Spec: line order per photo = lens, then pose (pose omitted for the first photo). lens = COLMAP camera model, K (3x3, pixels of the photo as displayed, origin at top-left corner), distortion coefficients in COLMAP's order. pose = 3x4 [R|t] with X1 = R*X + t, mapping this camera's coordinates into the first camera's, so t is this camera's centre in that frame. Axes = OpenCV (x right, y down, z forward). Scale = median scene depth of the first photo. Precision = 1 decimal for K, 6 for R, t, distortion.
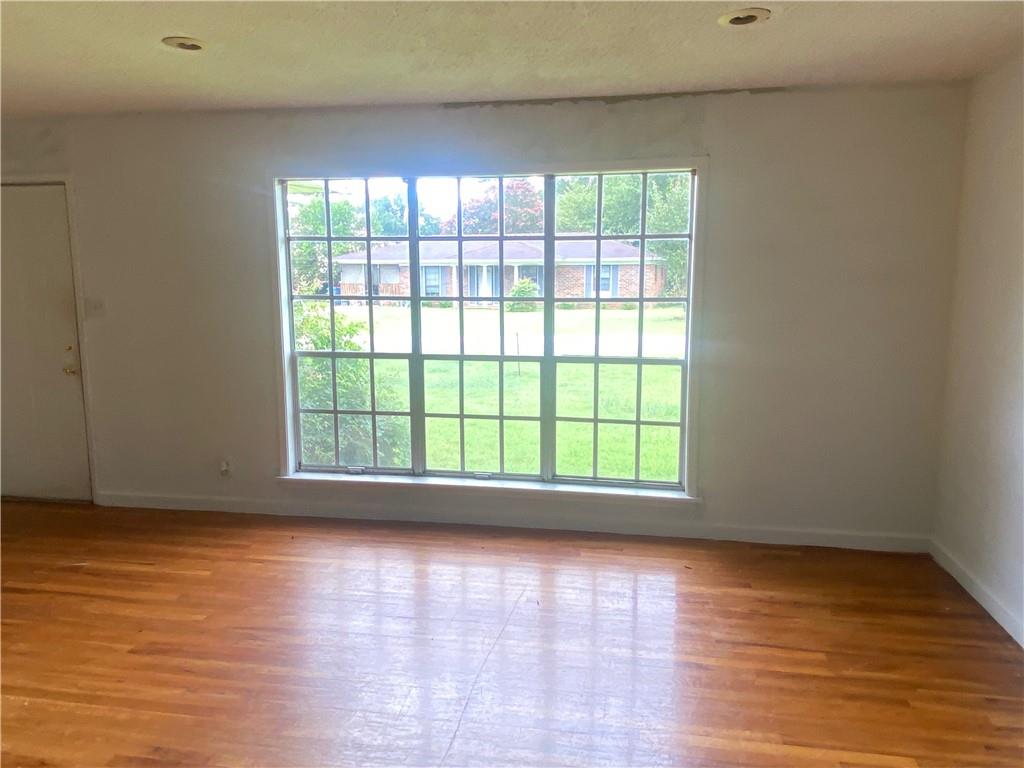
lens RADIAL K [[724.5, 0, 507.5], [0, 724.5, 383.1], [0, 0, 1]] dist [0.107308, -0.143034]
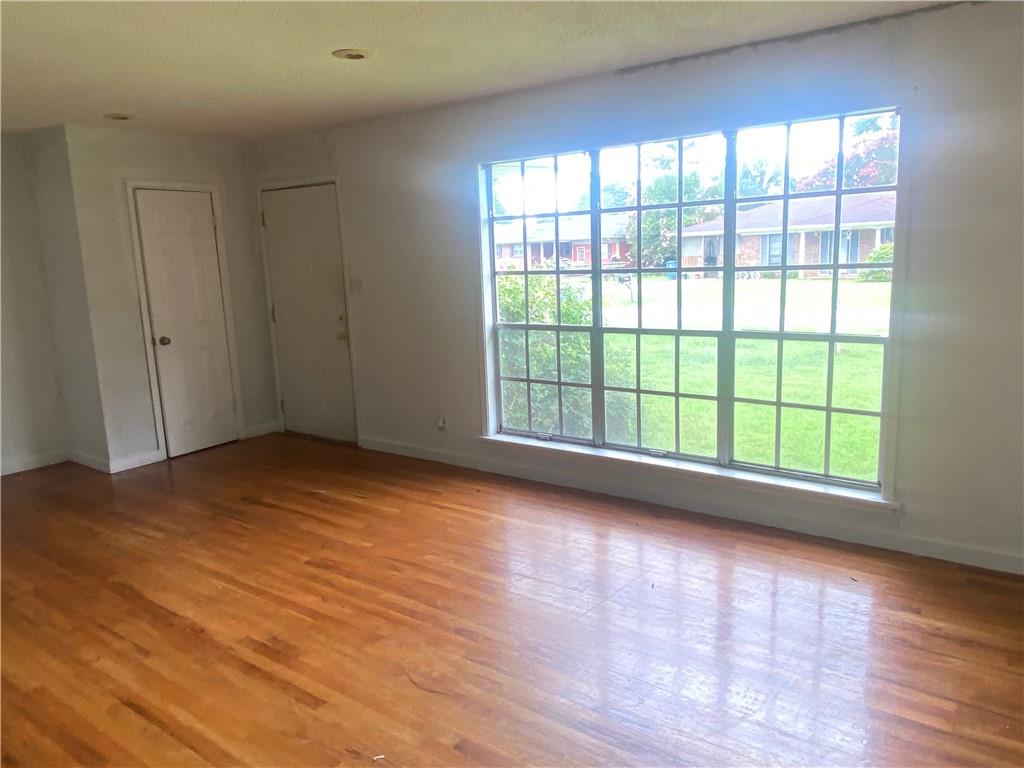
lens RADIAL K [[724.5, 0, 507.5], [0, 724.5, 383.1], [0, 0, 1]] dist [0.107308, -0.143034]
pose [[0.890014, 0.050423, -0.453137, 0.230566], [-0.034677, 0.998473, 0.042996, -0.001115], [0.454613, -0.022554, 0.890403, 0.044954]]
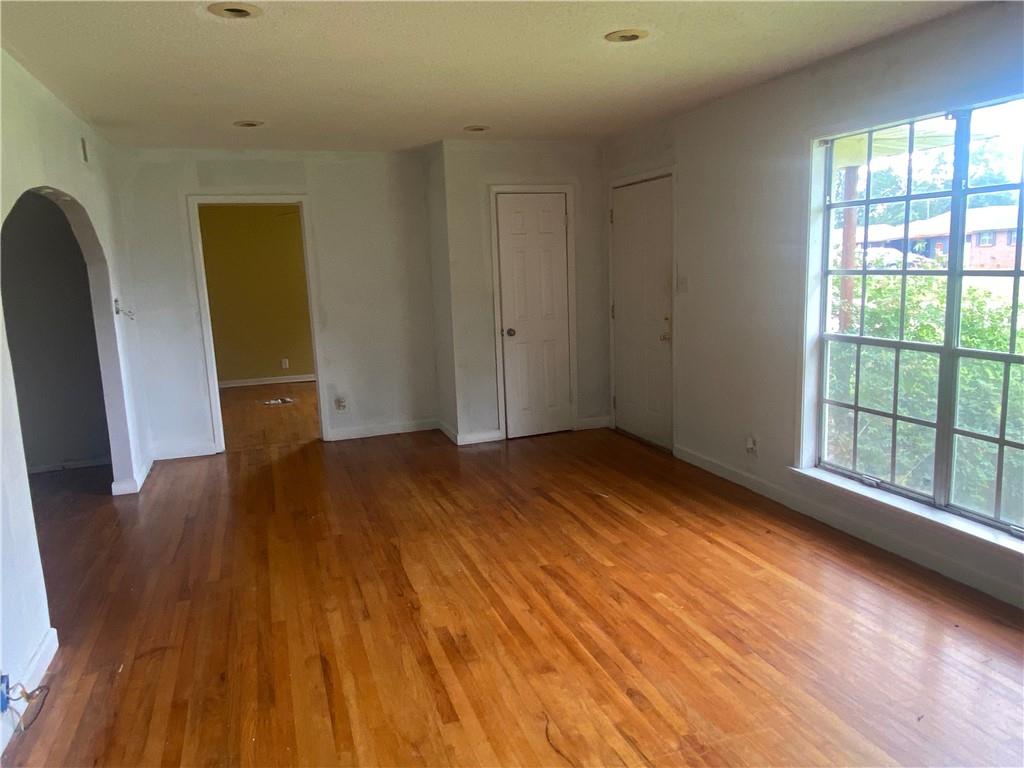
lens RADIAL K [[724.5, 0, 507.5], [0, 724.5, 383.1], [0, 0, 1]] dist [0.107308, -0.143034]
pose [[0.482889, 0.128882, -0.866145, 0.324887], [-0.097237, 0.990885, 0.093232, -0.031131], [0.870266, 0.039201, 0.491020, 0.239349]]
